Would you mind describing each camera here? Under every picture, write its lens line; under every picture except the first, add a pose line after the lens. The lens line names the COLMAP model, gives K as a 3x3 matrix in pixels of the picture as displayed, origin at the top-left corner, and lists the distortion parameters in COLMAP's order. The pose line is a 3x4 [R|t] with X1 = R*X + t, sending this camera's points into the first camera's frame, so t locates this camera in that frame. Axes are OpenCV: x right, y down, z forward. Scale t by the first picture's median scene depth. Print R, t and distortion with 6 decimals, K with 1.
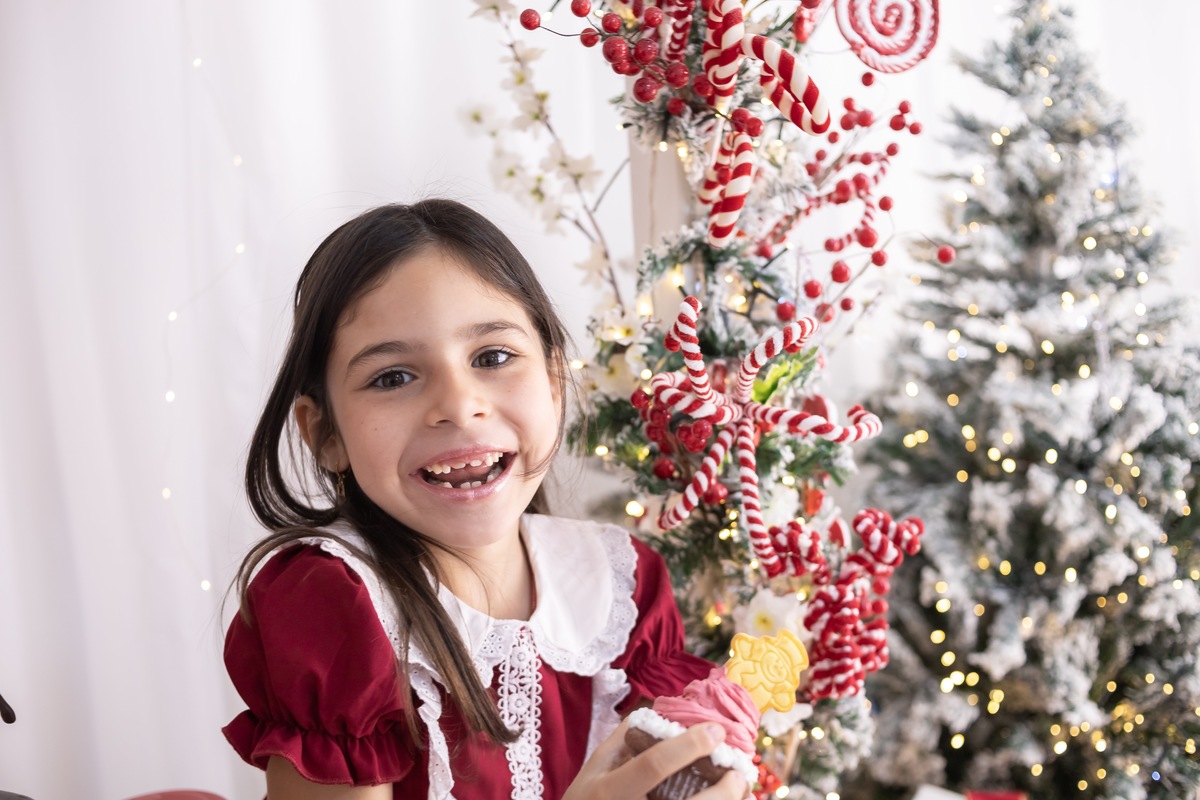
lens RADIAL K [[1226.4, 0, 600.0], [0, 1226.4, 400.0], [0, 0, 1]] dist [-0.135434, 0.074909]
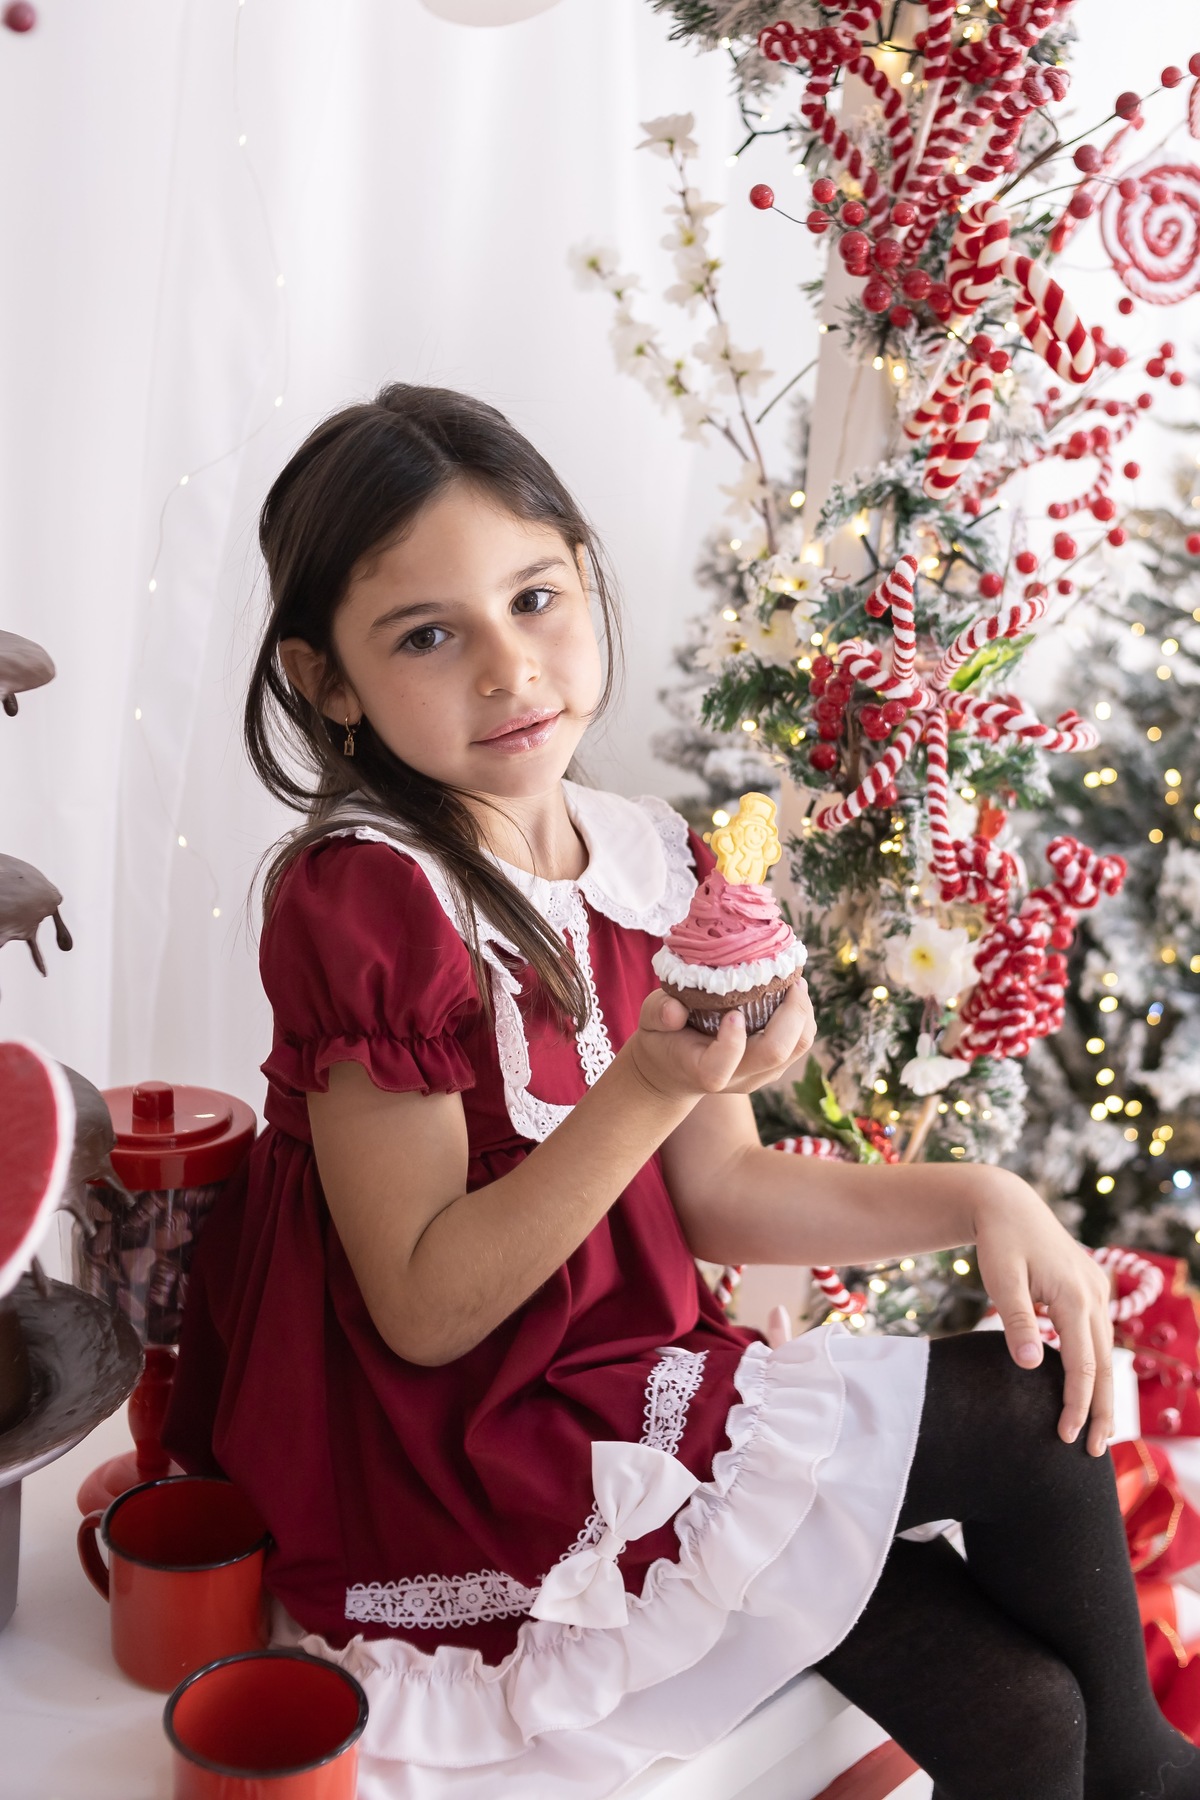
lens RADIAL K [[2223.7, 0, 643.5], [0, 2223.7, 799.1], [0, 0, 1]] dist [-0.126046, -0.005552]
pose [[0.987734, 0.127809, 0.089699, -0.186237], [-0.131864, 0.990427, 0.040811, 0.037181], [-0.083624, -0.052139, 0.995132, -0.437866]]
